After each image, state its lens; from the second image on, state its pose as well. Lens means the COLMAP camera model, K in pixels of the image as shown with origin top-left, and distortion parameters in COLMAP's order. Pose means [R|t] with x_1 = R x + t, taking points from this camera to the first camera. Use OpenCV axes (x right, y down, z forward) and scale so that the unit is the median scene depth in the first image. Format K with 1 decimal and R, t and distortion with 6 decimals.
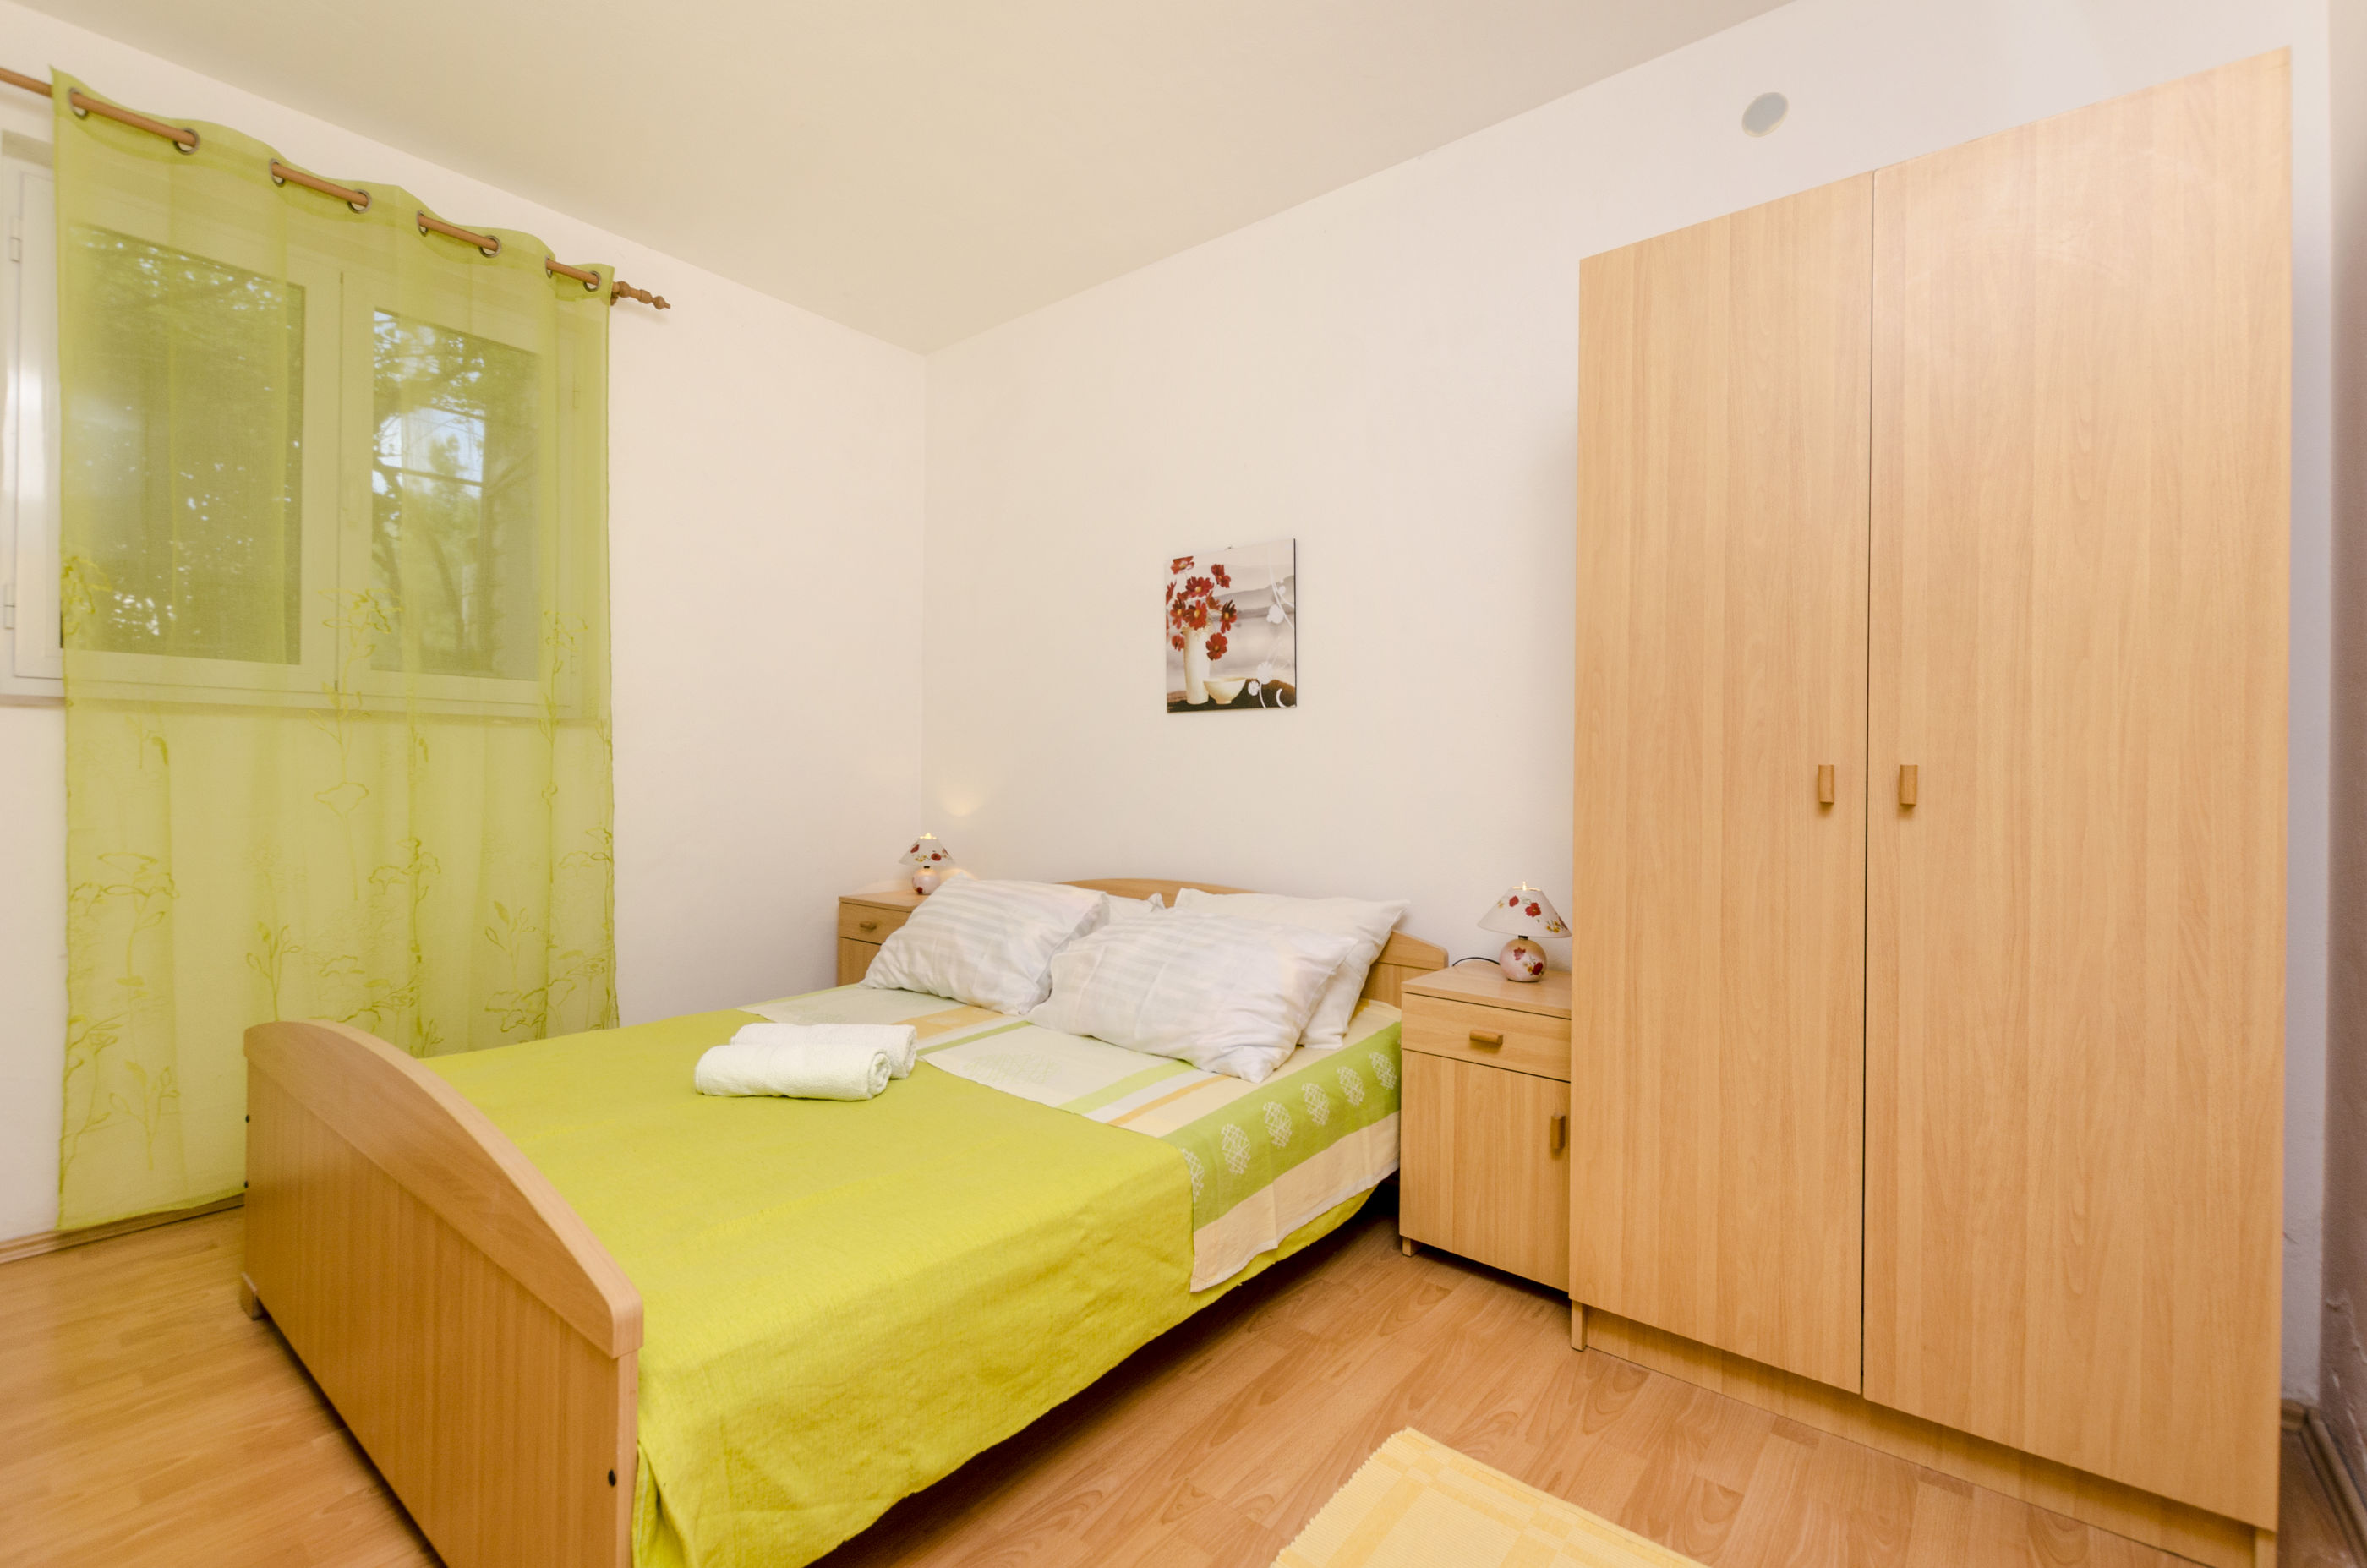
lens RADIAL K [[1025.0, 0, 1186.6], [0, 1025.0, 766.6], [0, 0, 1]] dist [0.001593, -0.001050]
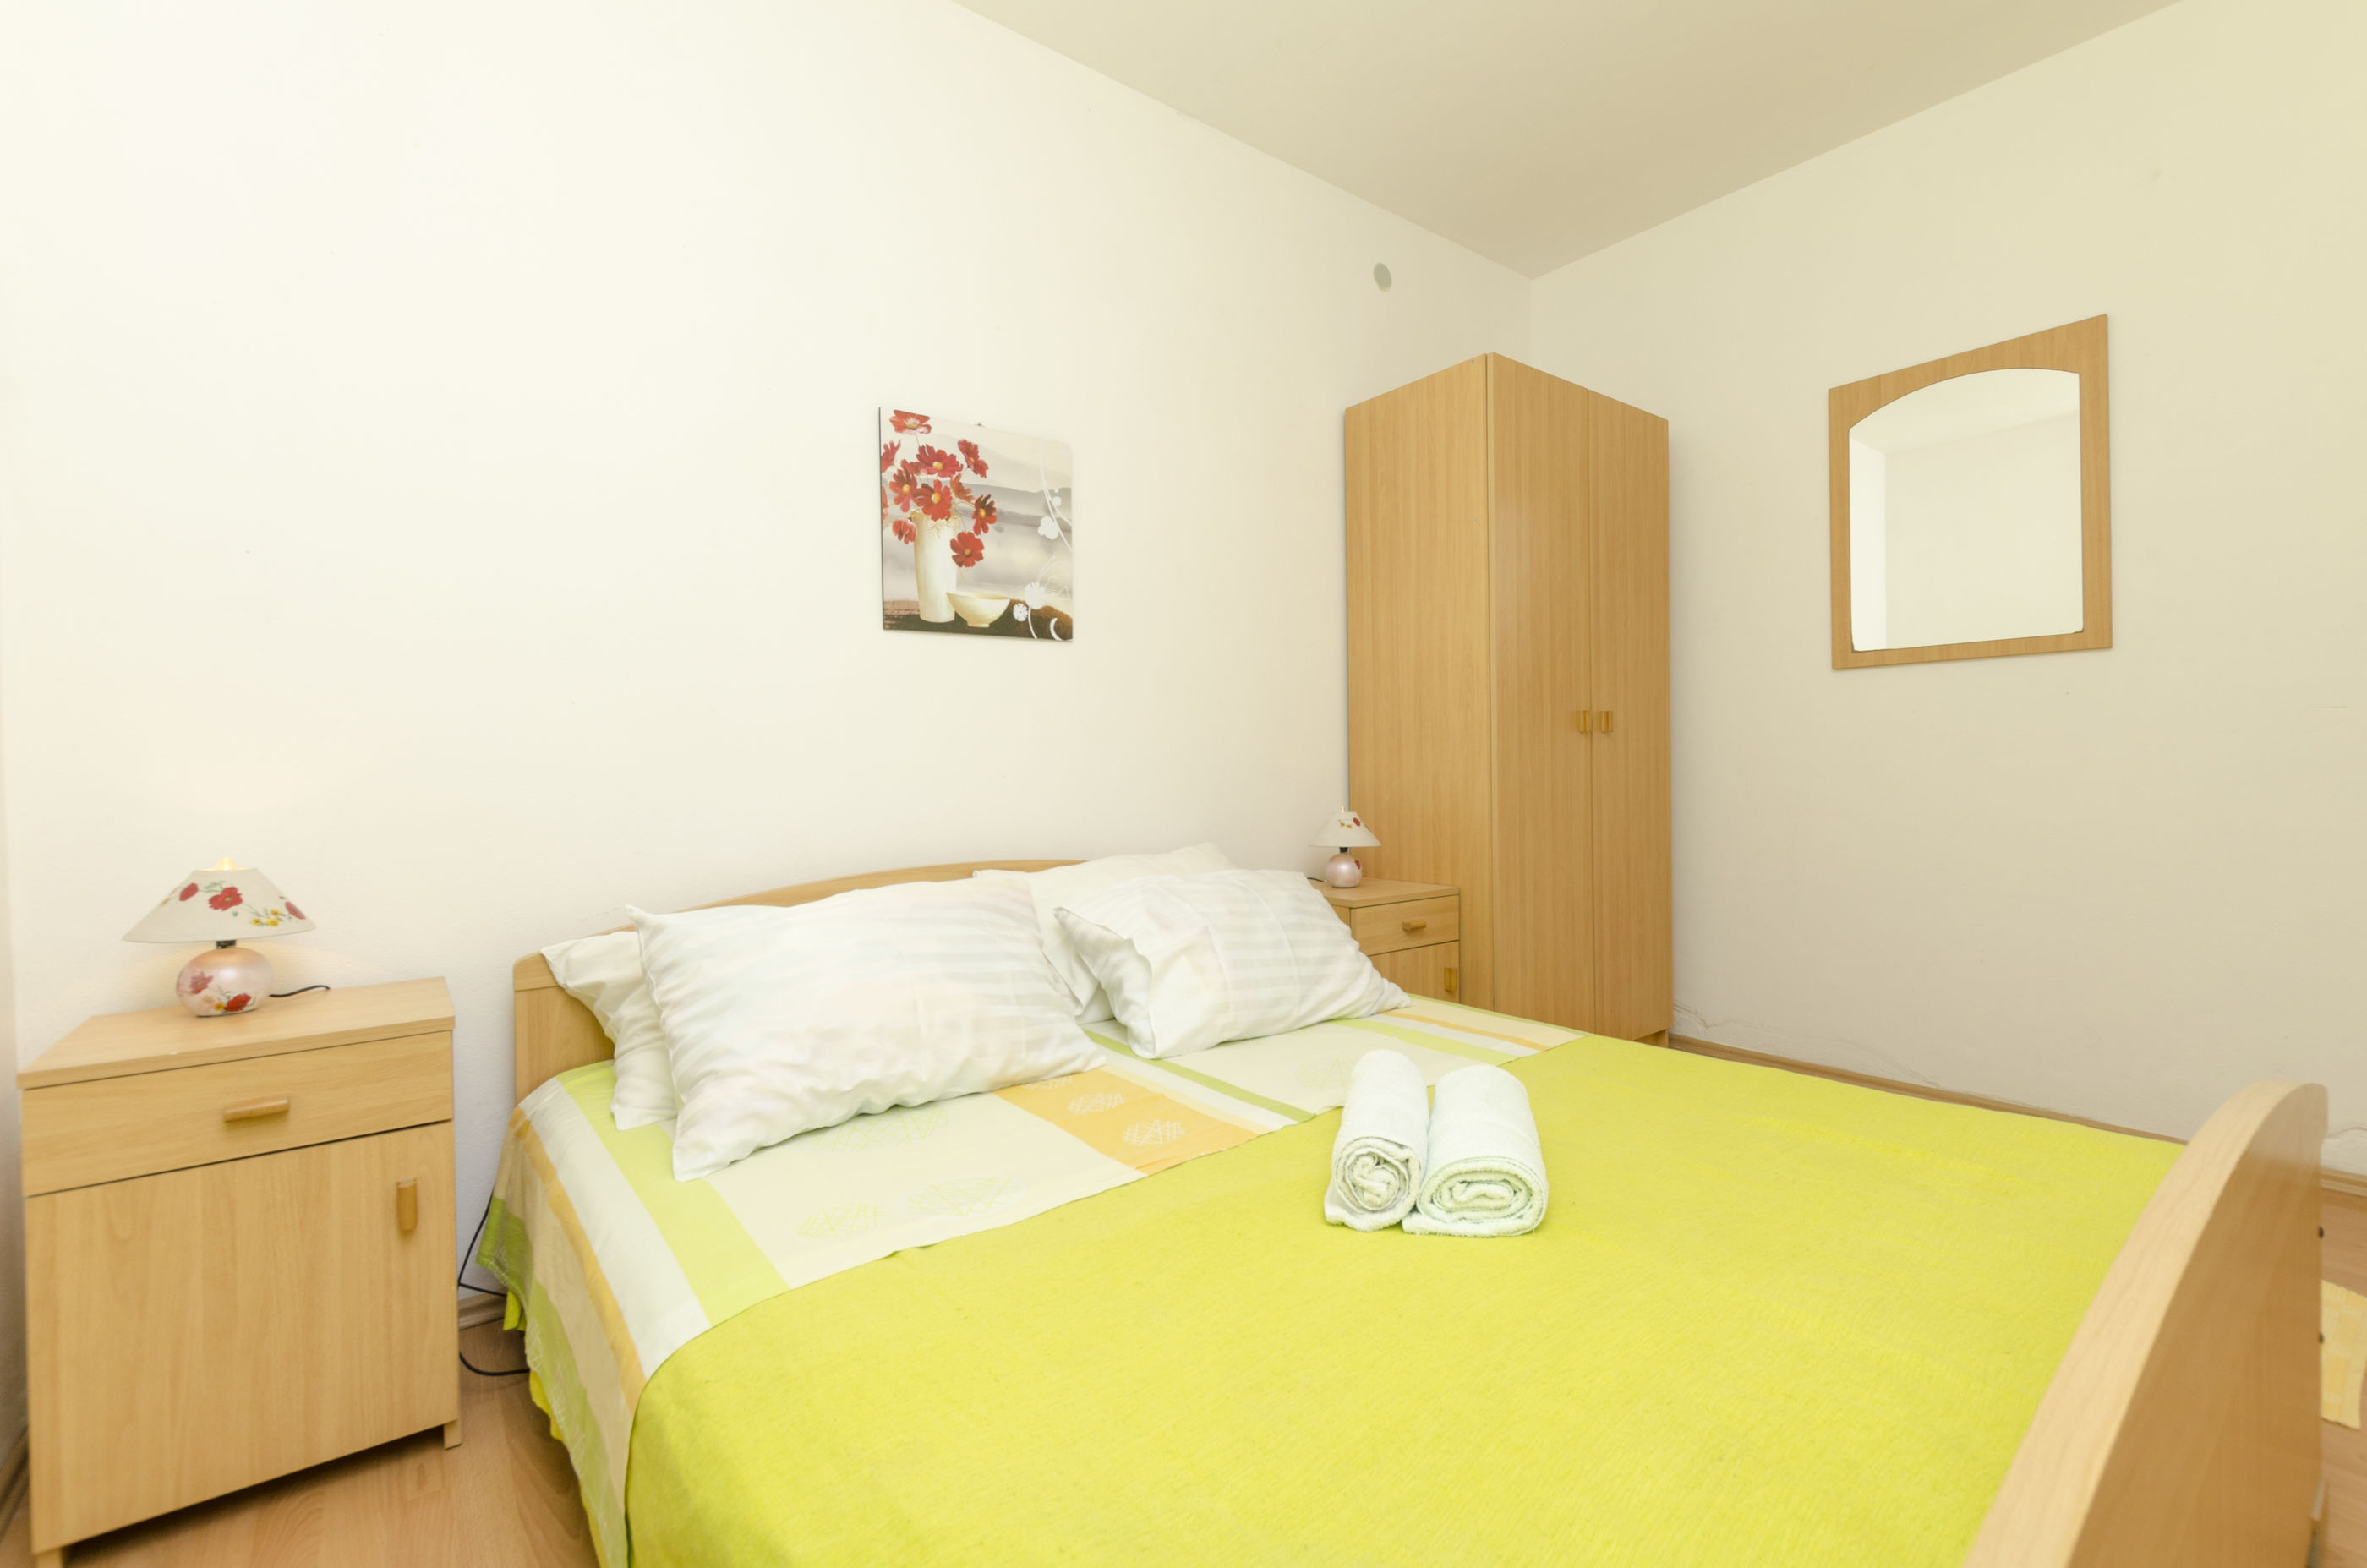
lens RADIAL K [[1025.0, 0, 1186.5], [0, 1025.0, 785.8], [0, 0, 1]] dist [0.001593, -0.001050]
pose [[0.243809, -0.018106, 0.969654, -0.670146], [0.020068, 0.999706, 0.013621, 0.050219], [-0.969616, 0.016138, 0.244101, 0.662571]]
